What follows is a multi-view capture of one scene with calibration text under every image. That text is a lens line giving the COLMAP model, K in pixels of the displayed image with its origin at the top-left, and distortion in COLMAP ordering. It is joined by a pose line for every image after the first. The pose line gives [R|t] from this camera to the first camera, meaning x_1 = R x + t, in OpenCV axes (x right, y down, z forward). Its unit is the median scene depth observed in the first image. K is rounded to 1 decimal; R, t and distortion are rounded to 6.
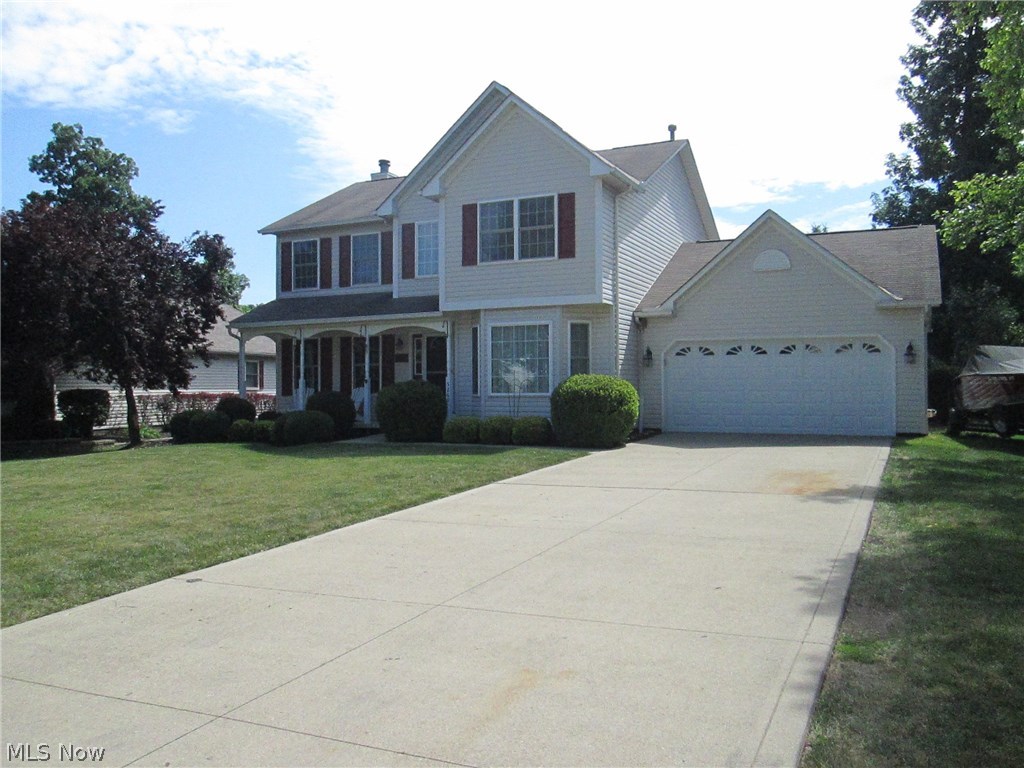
lens RADIAL K [[847.2, 0, 514.0], [0, 847.2, 384.2], [0, 0, 1]] dist [-0.049246, 0.015211]
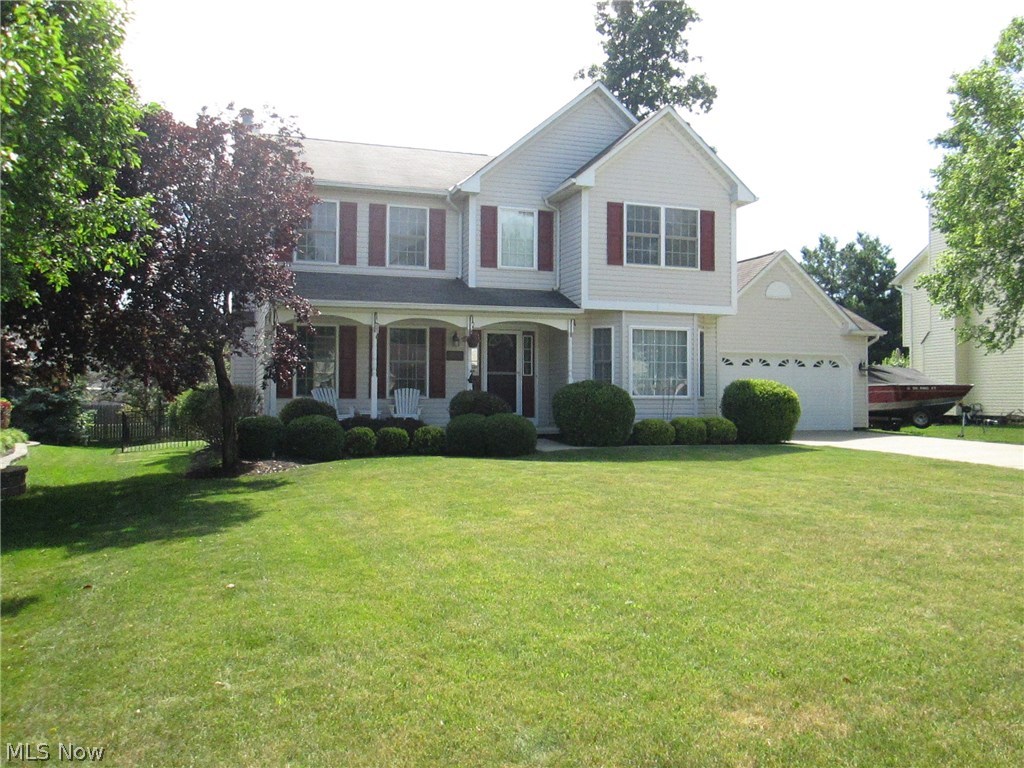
lens RADIAL K [[847.2, 0, 513.0], [0, 847.2, 383.9], [0, 0, 1]] dist [-0.049246, 0.015211]
pose [[0.741271, 0.020658, 0.670888, -0.783602], [-0.016309, 0.999786, -0.012766, 0.011070], [-0.671008, -0.001478, 0.741449, 0.350278]]
